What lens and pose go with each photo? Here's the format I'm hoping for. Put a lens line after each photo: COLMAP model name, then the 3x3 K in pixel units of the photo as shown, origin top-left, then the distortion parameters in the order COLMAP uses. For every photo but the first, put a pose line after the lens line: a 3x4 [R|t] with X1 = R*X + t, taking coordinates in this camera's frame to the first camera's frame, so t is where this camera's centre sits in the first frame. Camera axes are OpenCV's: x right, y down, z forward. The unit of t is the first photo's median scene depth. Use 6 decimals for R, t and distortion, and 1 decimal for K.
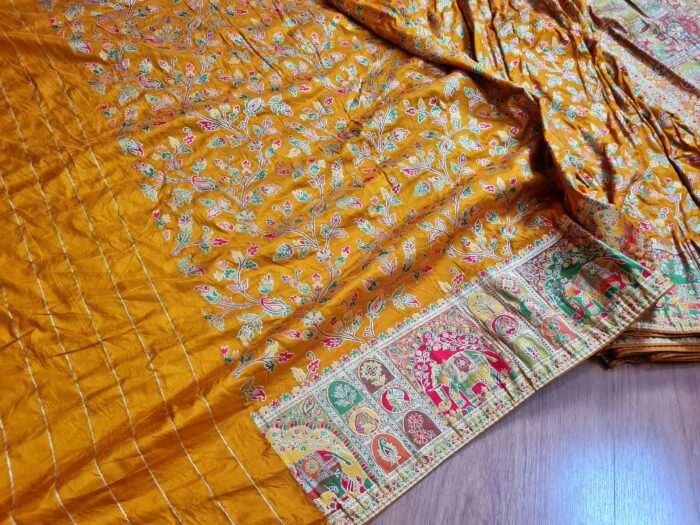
lens RADIAL K [[534.9, 0, 346.2], [0, 534.9, 262.9], [0, 0, 1]] dist [0.038151, -0.038025]
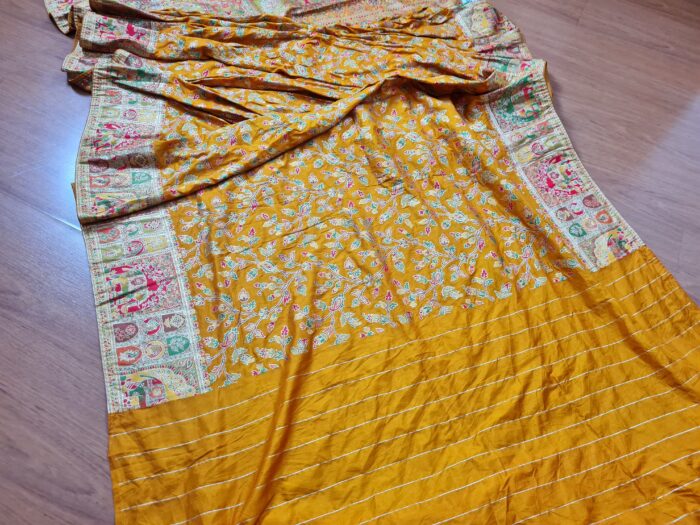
lens RADIAL K [[534.9, 0, 346.2], [0, 534.9, 262.9], [0, 0, 1]] dist [0.038151, -0.038025]
pose [[0.203752, -0.895257, 0.396231, -0.925742], [0.808978, 0.381902, 0.446884, -1.095634], [-0.551398, 0.229489, 0.802057, -0.036020]]
